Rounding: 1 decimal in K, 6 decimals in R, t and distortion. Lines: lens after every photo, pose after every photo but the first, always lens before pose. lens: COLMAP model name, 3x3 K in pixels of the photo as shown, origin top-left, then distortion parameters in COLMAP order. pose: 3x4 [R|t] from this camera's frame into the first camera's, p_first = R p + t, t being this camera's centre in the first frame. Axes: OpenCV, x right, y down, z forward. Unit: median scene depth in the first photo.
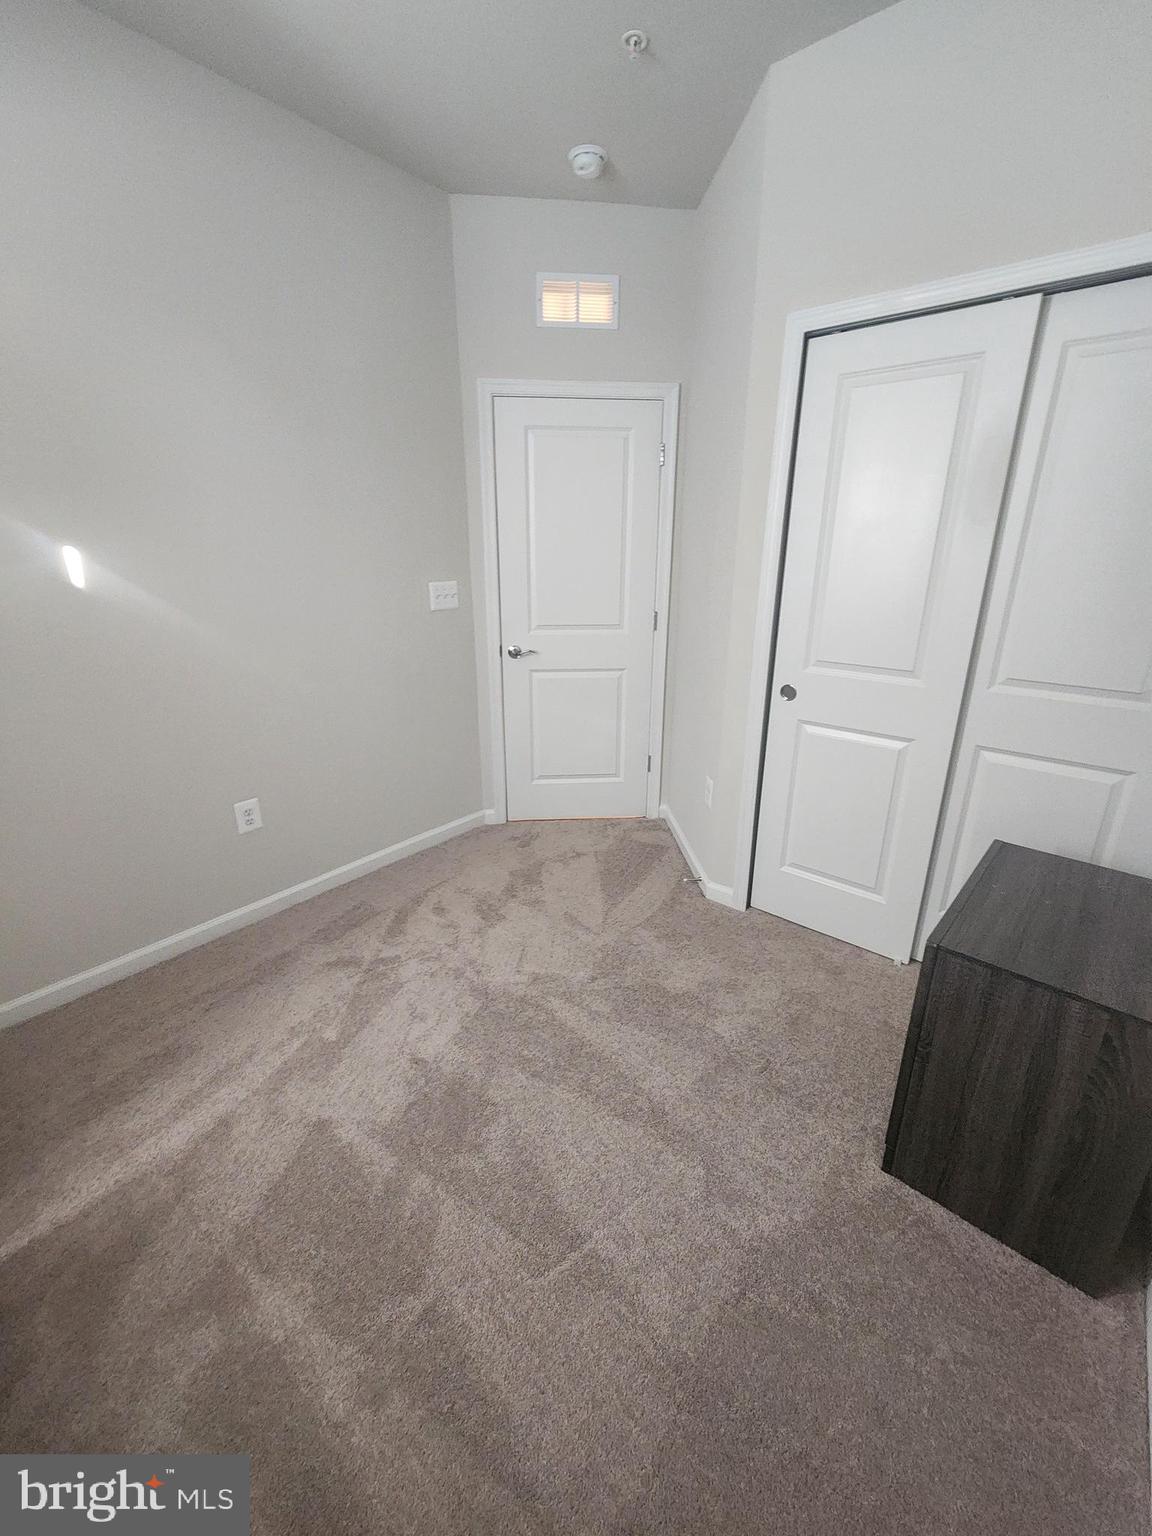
lens RADIAL K [[643.3, 0, 584.5], [0, 643.3, 765.8], [0, 0, 1]] dist [-0.002219, 0.000565]
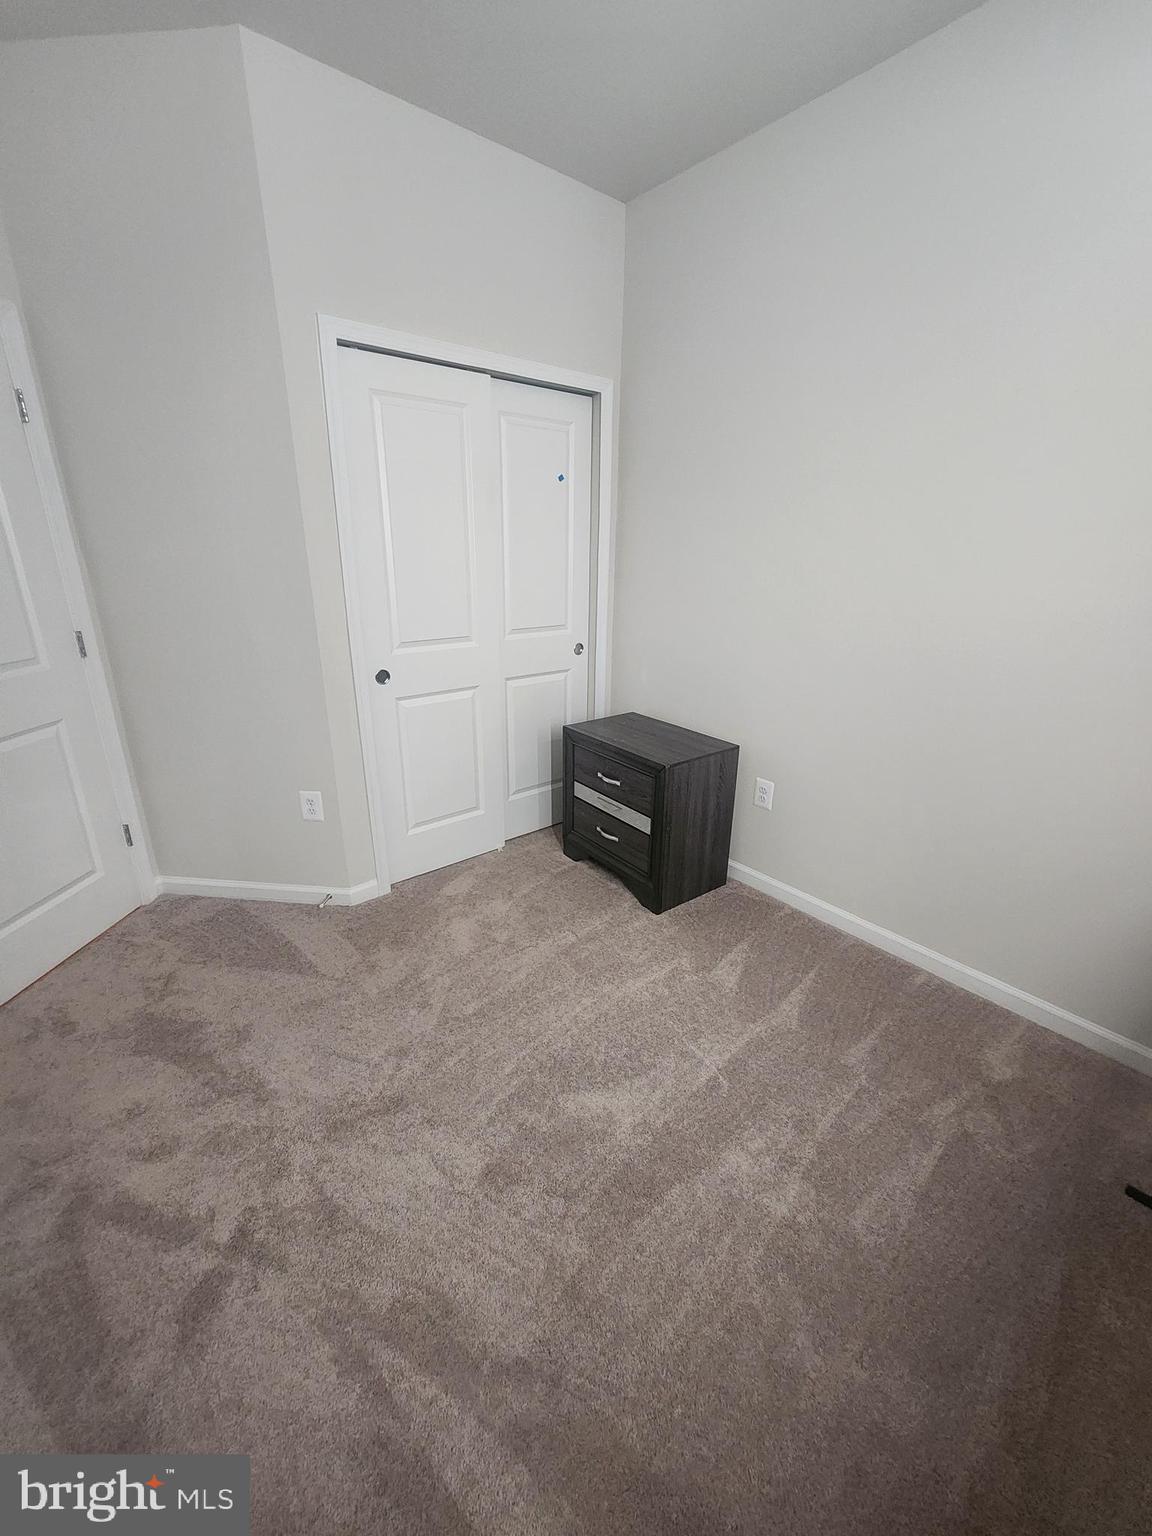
lens RADIAL K [[643.3, 0, 584.5], [0, 643.3, 765.8], [0, 0, 1]] dist [-0.002219, 0.000565]
pose [[0.163162, -0.332049, 0.929043, -0.677128], [0.307404, 0.911896, 0.271933, -0.166380], [-0.937486, 0.241223, 0.250860, 0.437768]]
